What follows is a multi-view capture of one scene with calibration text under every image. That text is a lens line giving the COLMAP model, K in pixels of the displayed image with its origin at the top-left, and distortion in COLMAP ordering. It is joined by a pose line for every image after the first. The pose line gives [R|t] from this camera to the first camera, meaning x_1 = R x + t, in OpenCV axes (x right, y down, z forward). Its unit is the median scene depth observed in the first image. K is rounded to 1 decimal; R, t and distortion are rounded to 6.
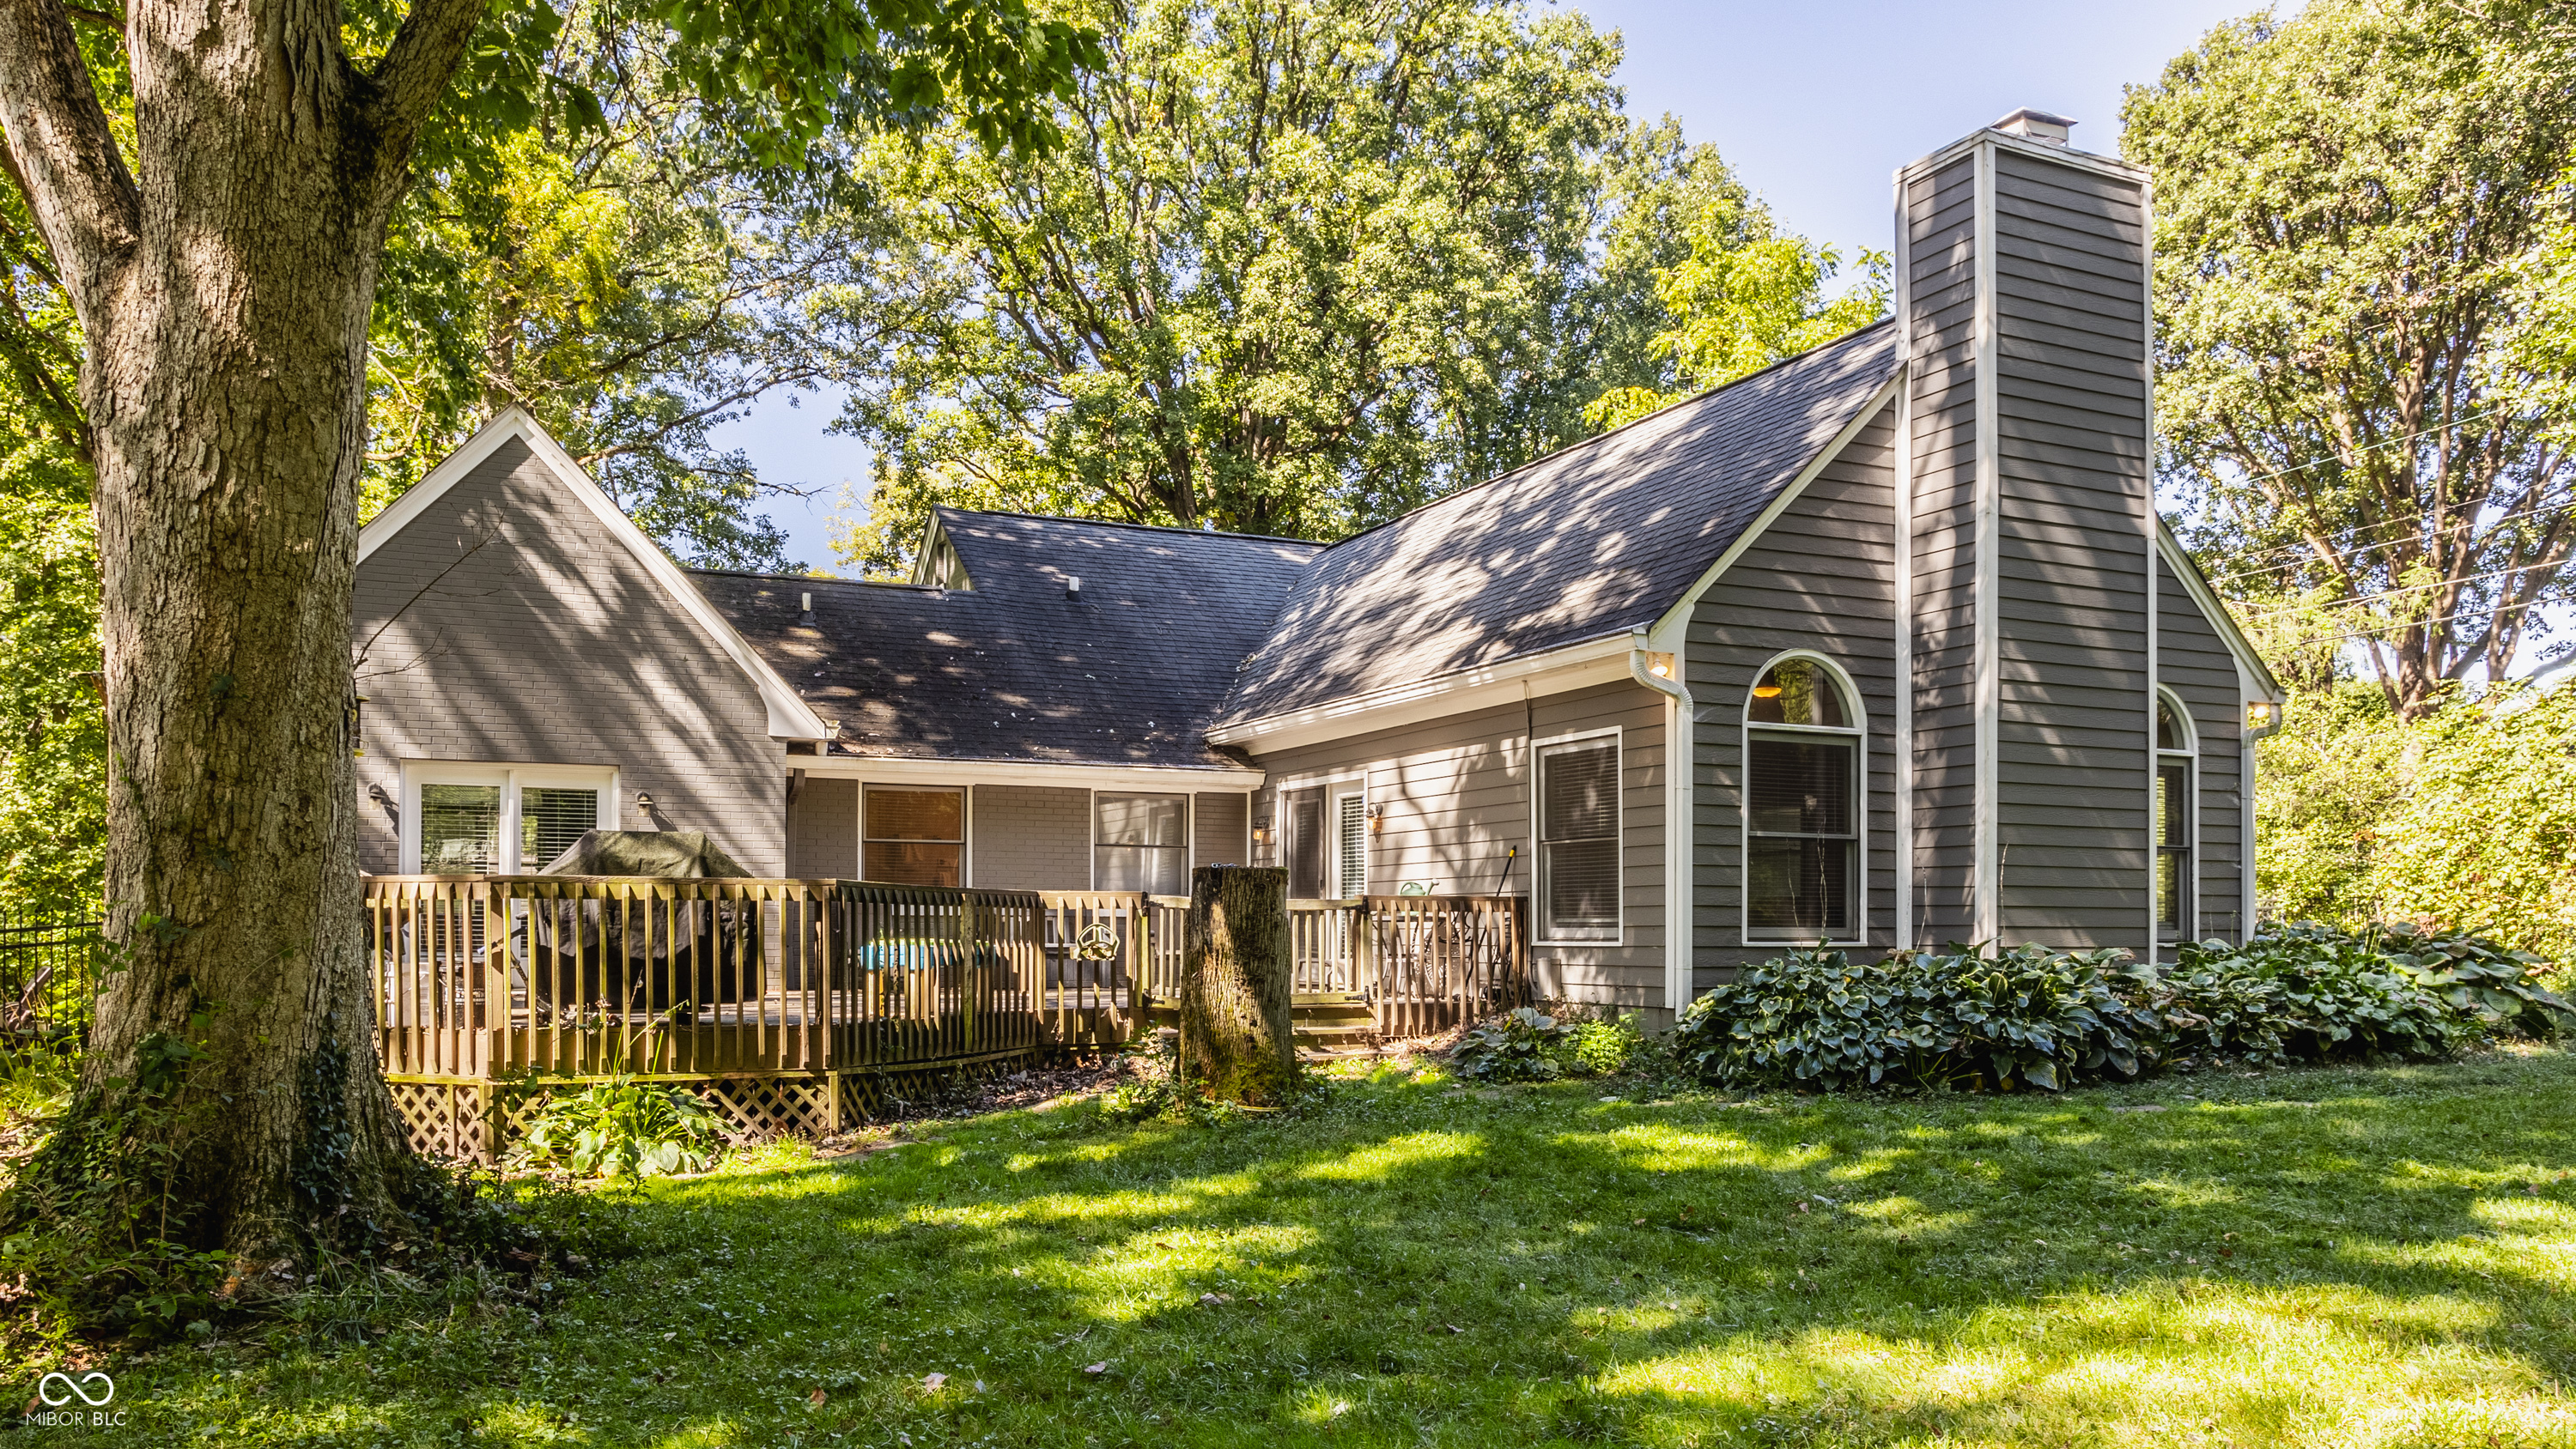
lens RADIAL K [[1860.0, 0, 1288.8], [0, 1860.0, 956.3], [0, 0, 1]] dist [-0.006407, -0.000616]
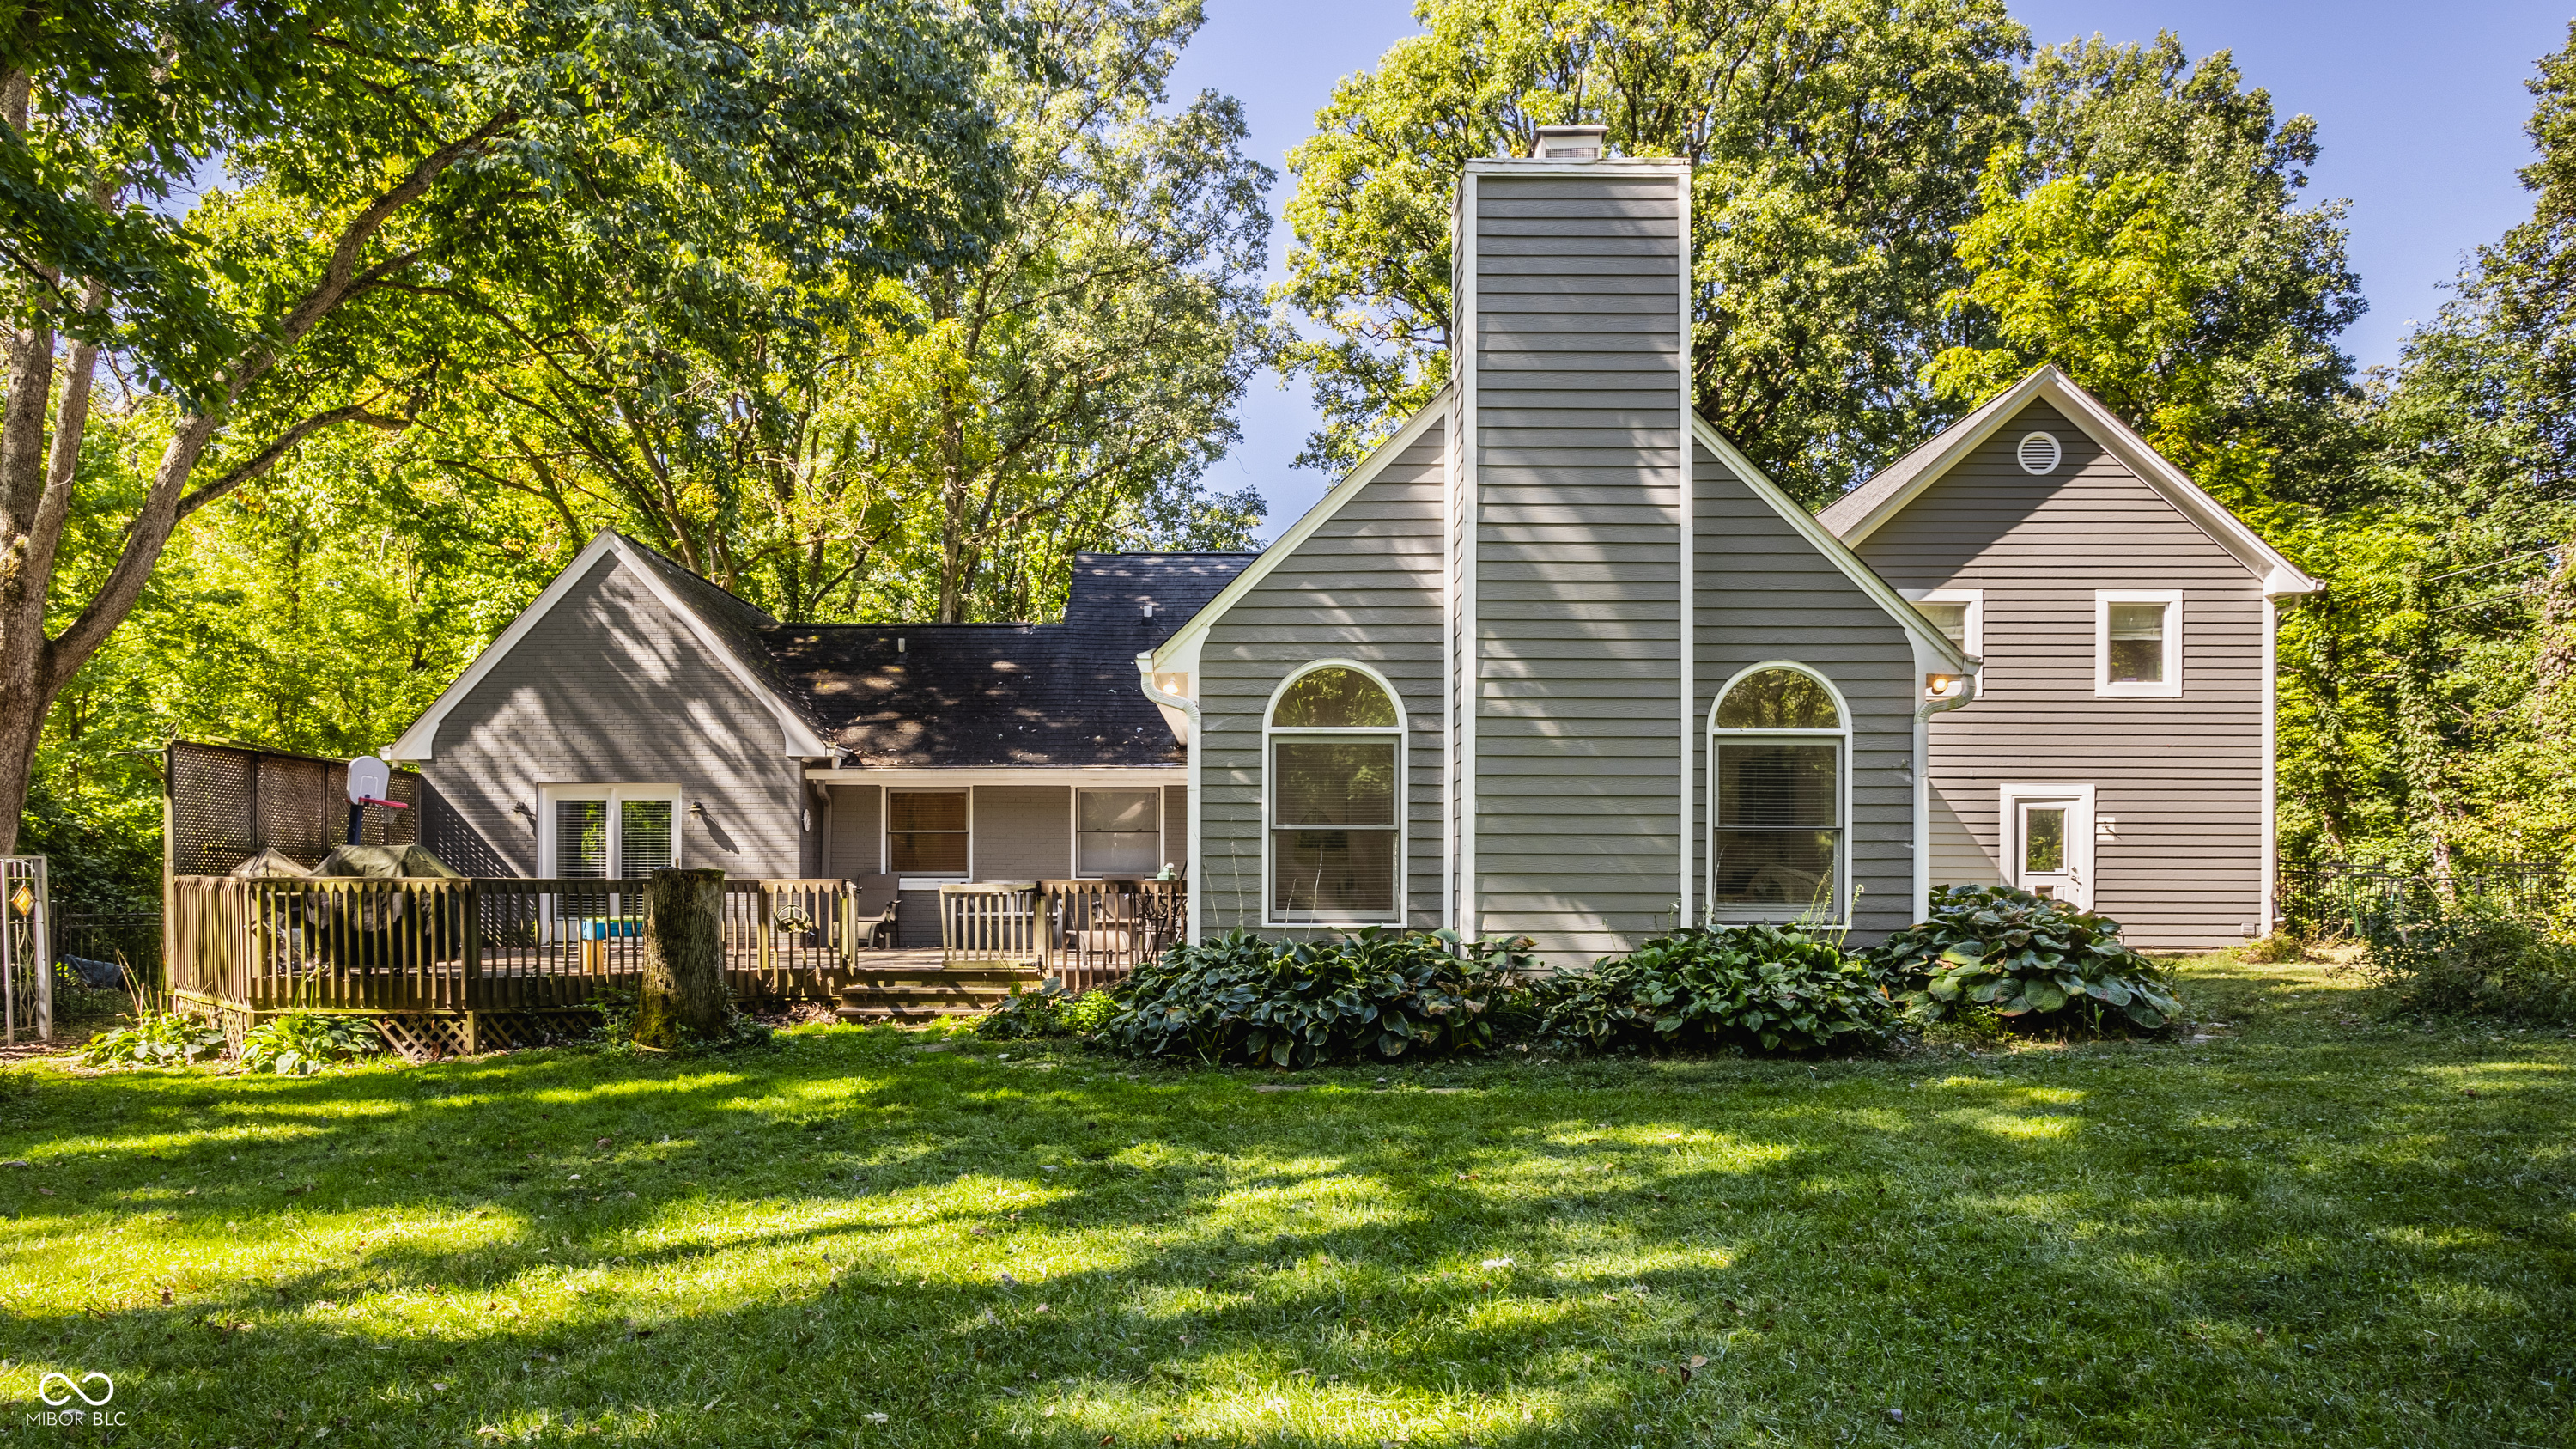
lens RADIAL K [[1702.6, 0, 1283.7], [0, 1702.6, 907.8], [0, 0, 1]] dist [-0.003392, 0.000544]
pose [[0.902809, 0.007082, -0.429984, 0.594050], [-0.006552, 0.999975, 0.002712, -0.016739], [0.429993, 0.000369, 0.902832, 0.062886]]
